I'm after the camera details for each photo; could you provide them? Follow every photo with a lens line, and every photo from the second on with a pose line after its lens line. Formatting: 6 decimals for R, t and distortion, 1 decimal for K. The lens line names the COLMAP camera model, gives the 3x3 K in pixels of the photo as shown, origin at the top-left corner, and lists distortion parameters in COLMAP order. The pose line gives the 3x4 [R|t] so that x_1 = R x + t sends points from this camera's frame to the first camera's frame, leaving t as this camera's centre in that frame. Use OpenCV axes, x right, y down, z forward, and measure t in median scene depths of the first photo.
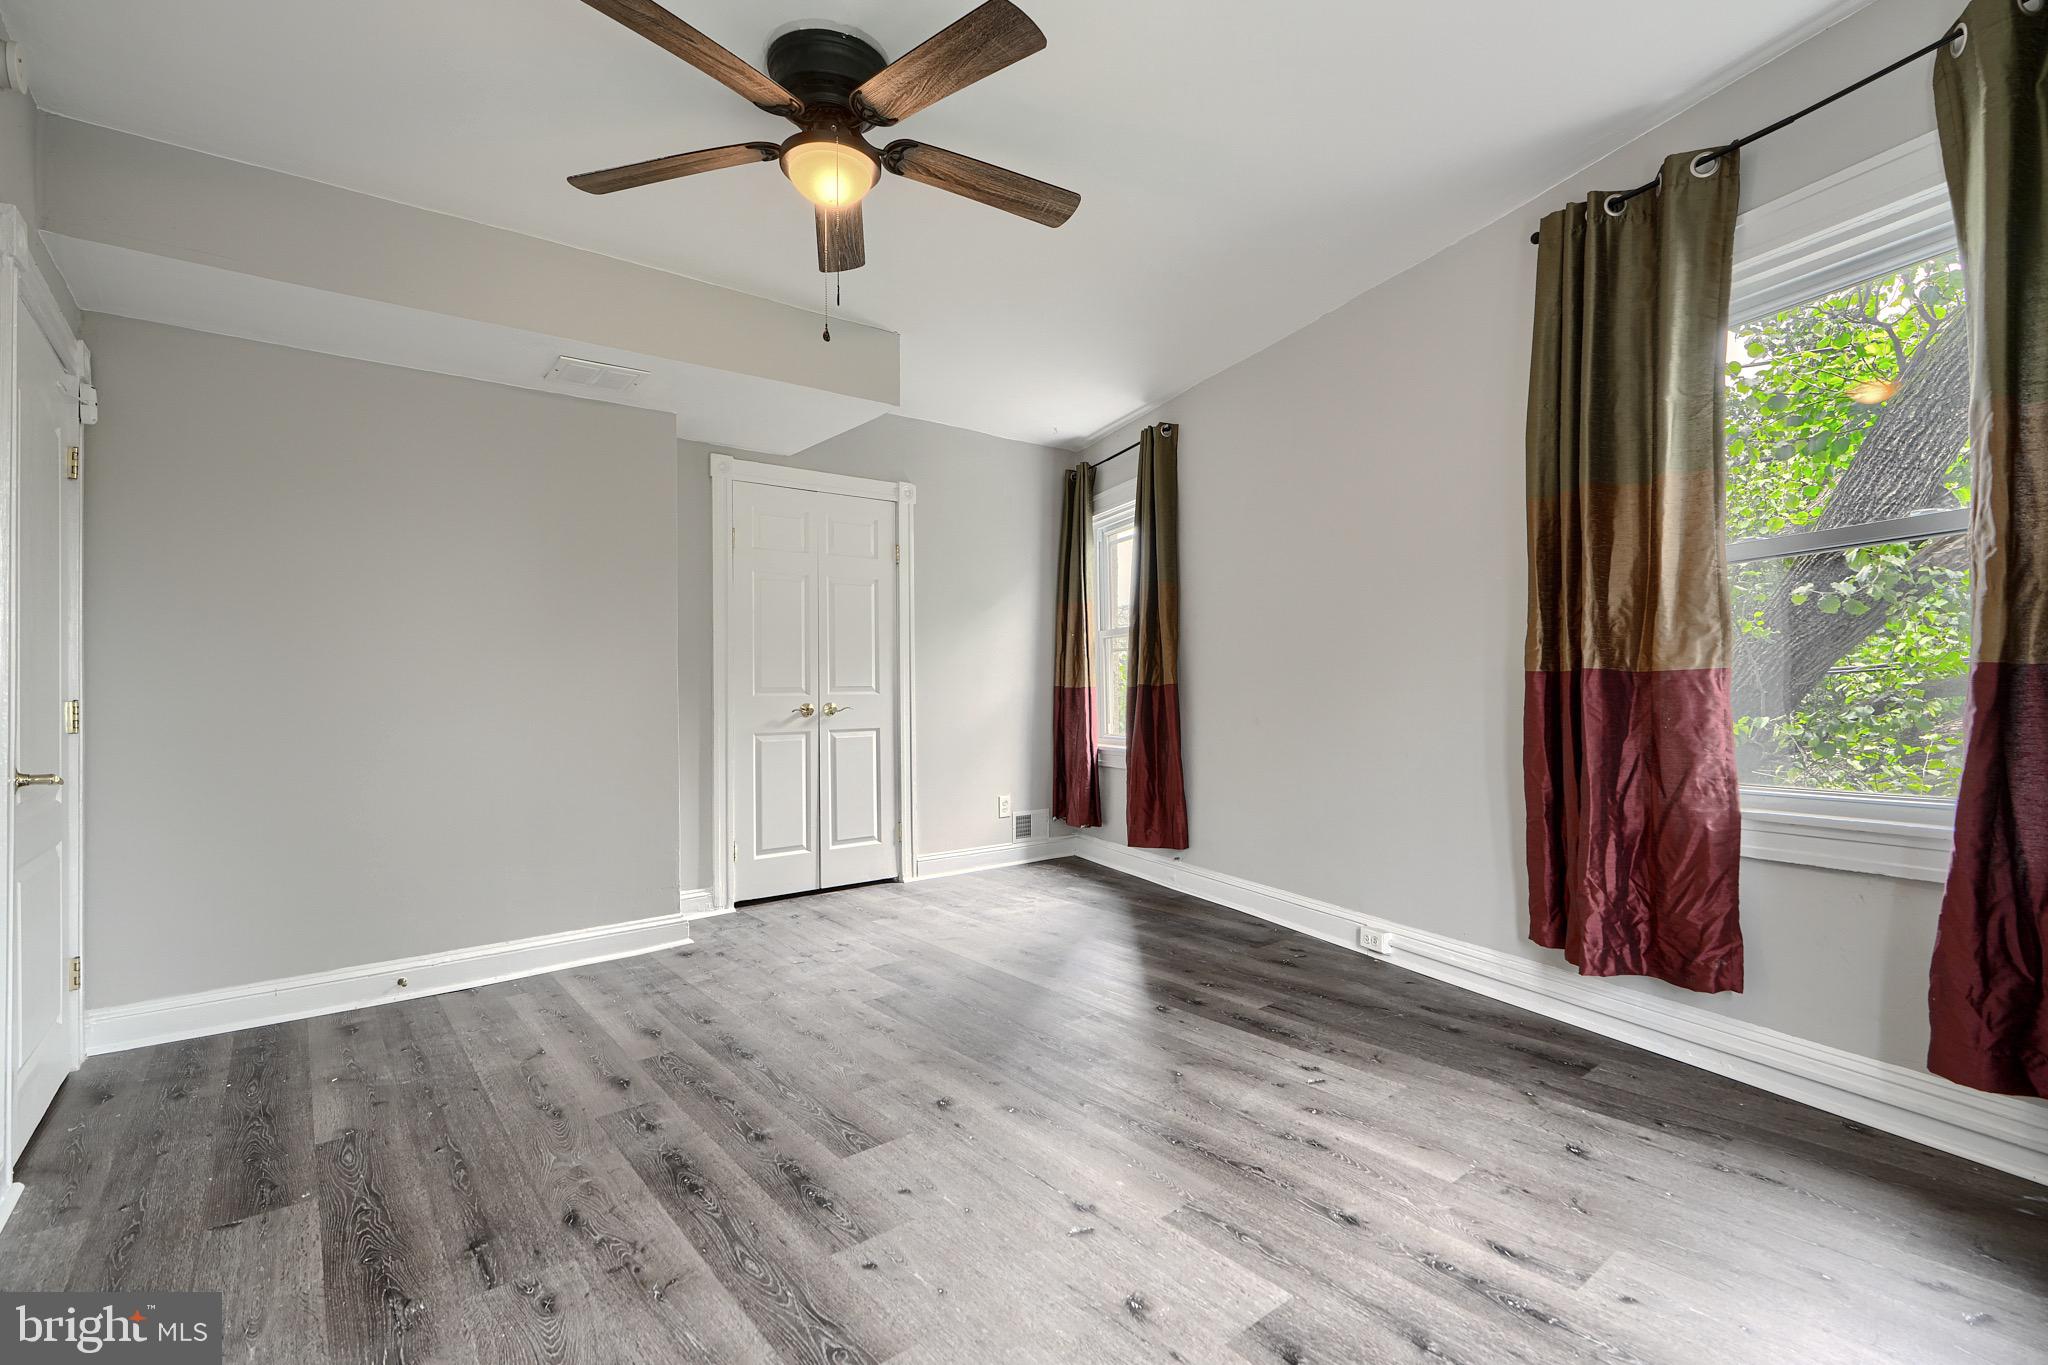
lens RADIAL K [[924.1, 0, 1026.6], [0, 924.1, 675.7], [0, 0, 1]] dist [-0.004289, -0.000116]
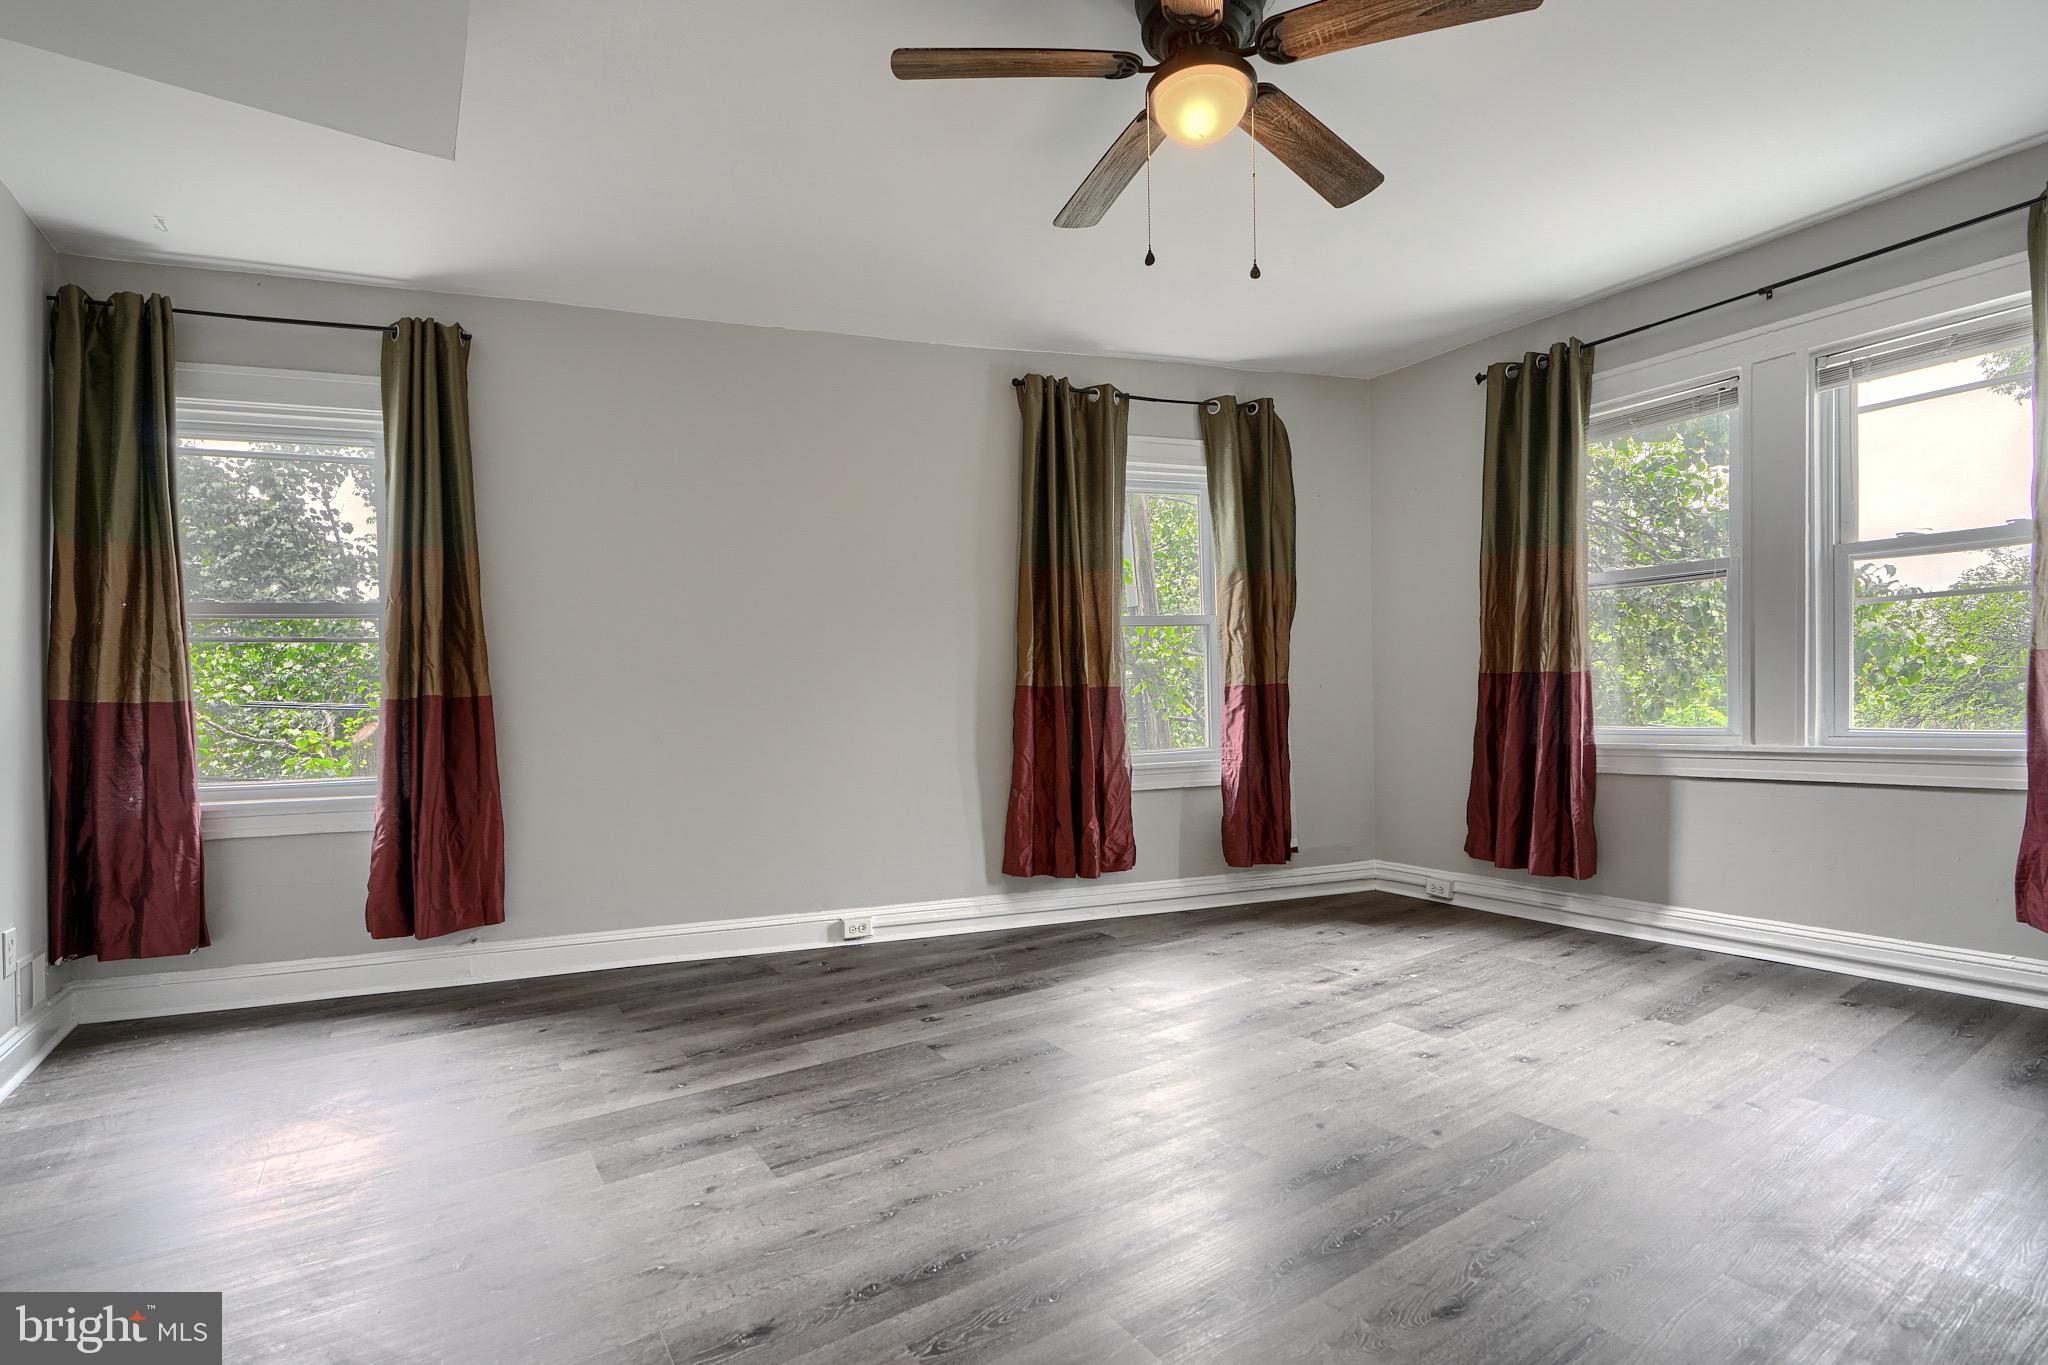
lens RADIAL K [[918.9, 0, 1063.0], [0, 918.9, 696.7], [0, 0, 1]] dist [-0.002218, -0.000109]
pose [[0.089333, 0.018911, 0.995822, -0.826766], [0.001935, 0.999815, -0.019161, 0.038597], [-0.996000, 0.003639, 0.089280, 0.781947]]
